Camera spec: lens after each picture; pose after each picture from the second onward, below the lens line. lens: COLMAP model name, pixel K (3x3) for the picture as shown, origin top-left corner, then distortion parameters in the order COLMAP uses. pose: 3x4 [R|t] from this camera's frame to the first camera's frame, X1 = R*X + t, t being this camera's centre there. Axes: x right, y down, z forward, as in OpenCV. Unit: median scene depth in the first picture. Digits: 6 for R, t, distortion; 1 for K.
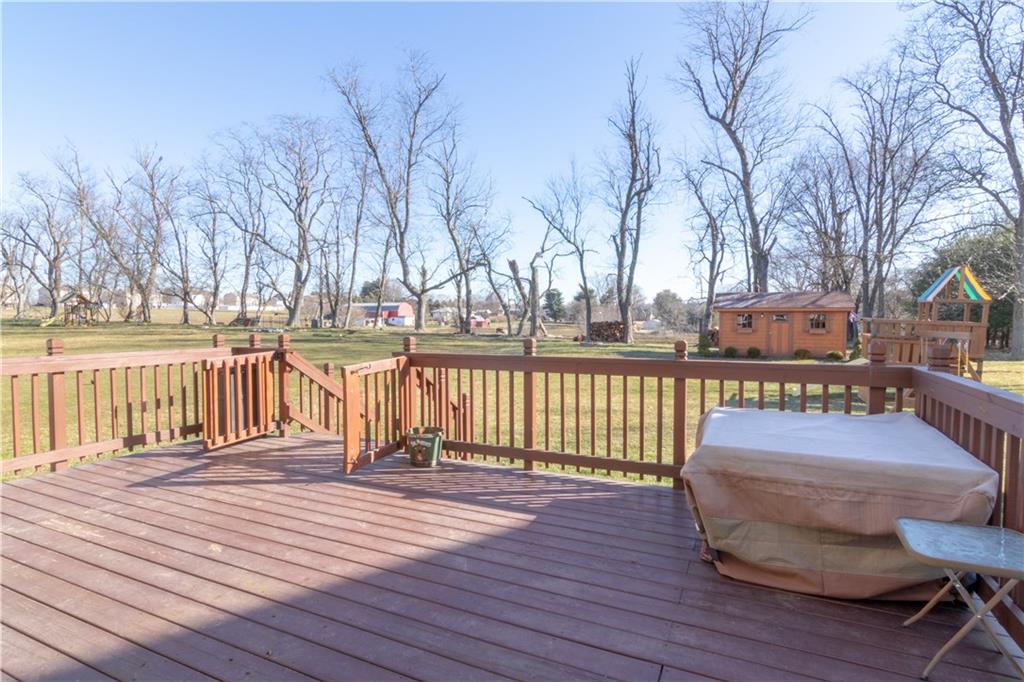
lens RADIAL K [[514.5, 0, 515.0], [0, 514.5, 342.4], [0, 0, 1]] dist [-0.004057, 0.002094]
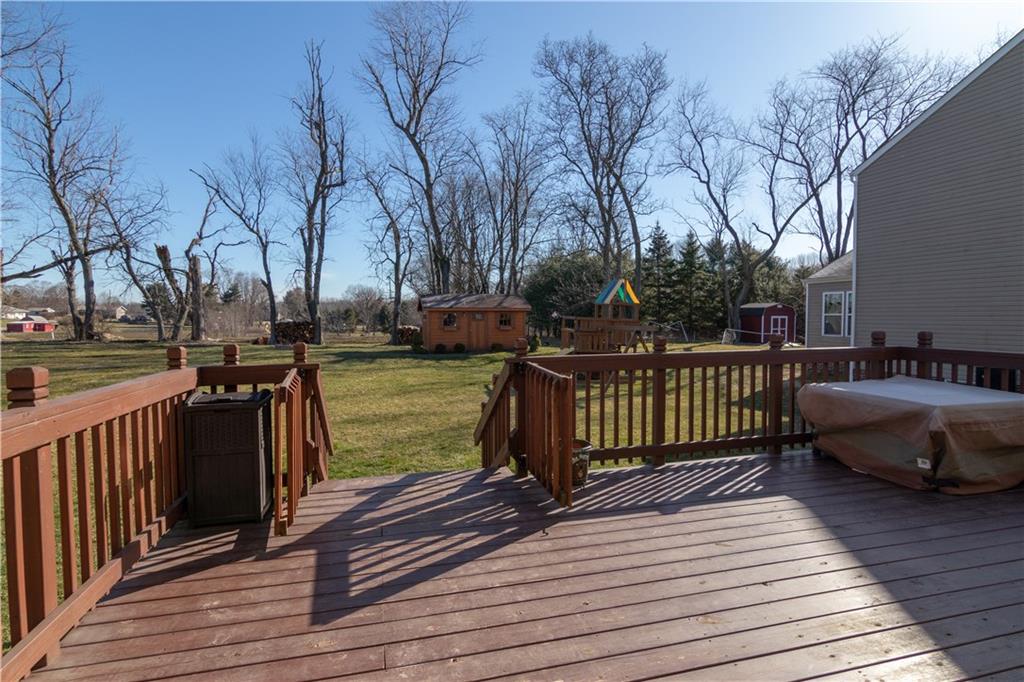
lens RADIAL K [[514.5, 0, 515.9], [0, 514.5, 338.7], [0, 0, 1]] dist [-0.004057, 0.002094]
pose [[0.771997, -0.031085, 0.634866, -0.107121], [0.034940, 0.999369, 0.006445, -0.002584], [-0.634666, 0.017207, 0.772595, 0.049403]]
